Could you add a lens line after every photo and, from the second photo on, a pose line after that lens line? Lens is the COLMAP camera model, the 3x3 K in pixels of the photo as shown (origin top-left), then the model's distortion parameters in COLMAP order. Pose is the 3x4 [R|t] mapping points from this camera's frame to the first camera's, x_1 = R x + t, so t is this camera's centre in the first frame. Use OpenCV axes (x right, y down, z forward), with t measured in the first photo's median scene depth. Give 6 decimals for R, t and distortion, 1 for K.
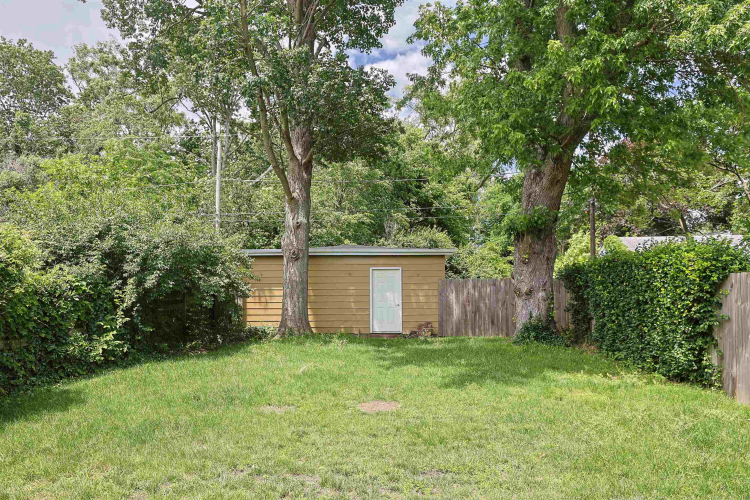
lens RADIAL K [[516.5, 0, 375.0], [0, 516.5, 250.0], [0, 0, 1]] dist [0.000530, -0.000128]
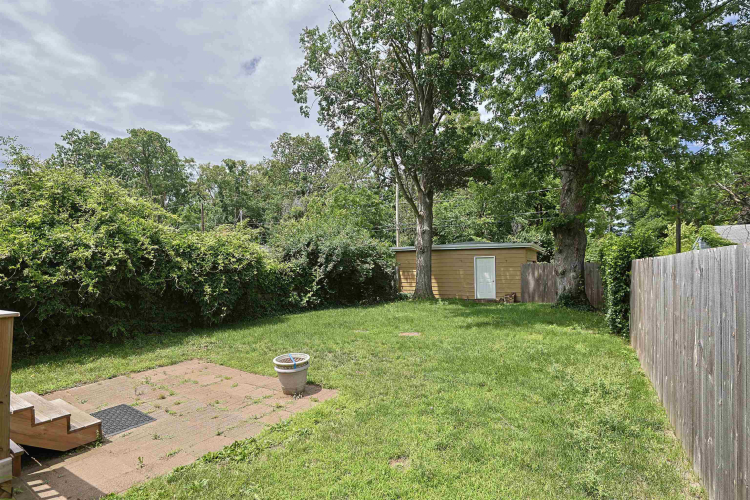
lens RADIAL K [[364.2, 0, 380.2], [0, 364.2, 248.9], [0, 0, 1]] dist [-0.028761, 0.016823]
pose [[0.905397, -0.026545, -0.423735, 0.267679], [0.034305, 0.999354, 0.010694, -0.012933], [0.423178, -0.024218, 0.905723, -0.128300]]
